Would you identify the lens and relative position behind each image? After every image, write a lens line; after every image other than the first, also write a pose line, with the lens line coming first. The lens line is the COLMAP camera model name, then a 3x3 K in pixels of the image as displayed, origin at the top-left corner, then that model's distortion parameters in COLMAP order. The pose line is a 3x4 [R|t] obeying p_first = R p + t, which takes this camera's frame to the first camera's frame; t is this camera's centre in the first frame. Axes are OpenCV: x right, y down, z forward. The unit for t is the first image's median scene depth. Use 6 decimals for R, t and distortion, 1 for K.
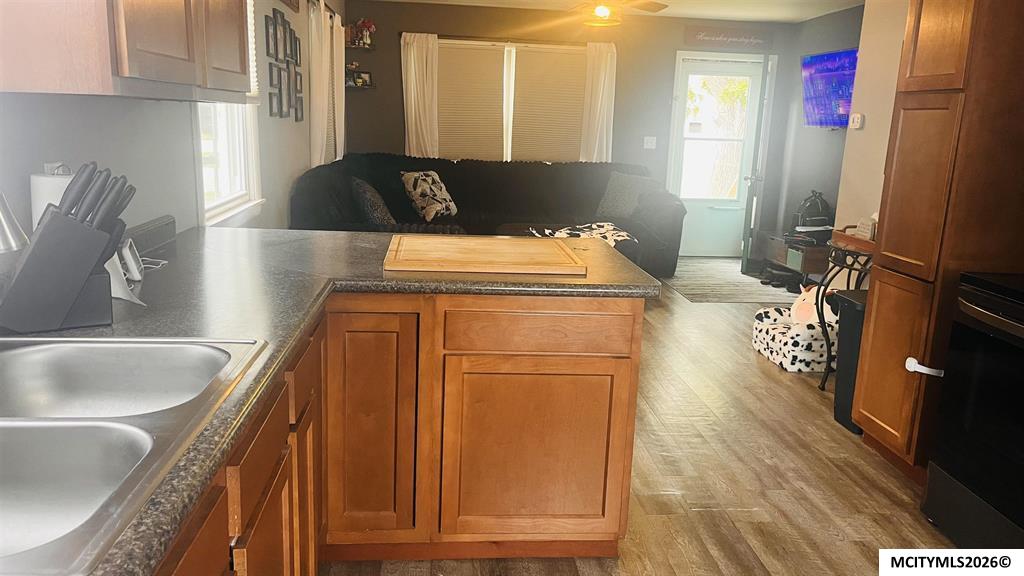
lens RADIAL K [[782.5, 0, 513.0], [0, 782.5, 293.5], [0, 0, 1]] dist [0.062066, -0.034602]
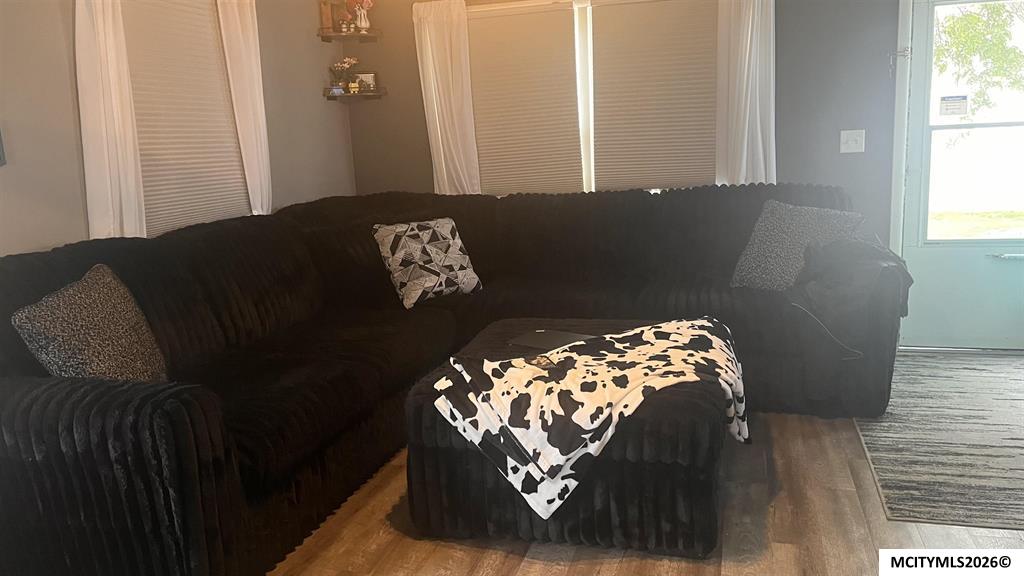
lens RADIAL K [[782.5, 0, 509.9], [0, 782.5, 281.9], [0, 0, 1]] dist [0.062066, -0.034602]
pose [[0.927390, -0.013752, -0.373843, 0.172604], [0.002461, 0.999527, -0.030663, -0.088017], [0.374088, 0.027516, 0.926985, 0.455035]]
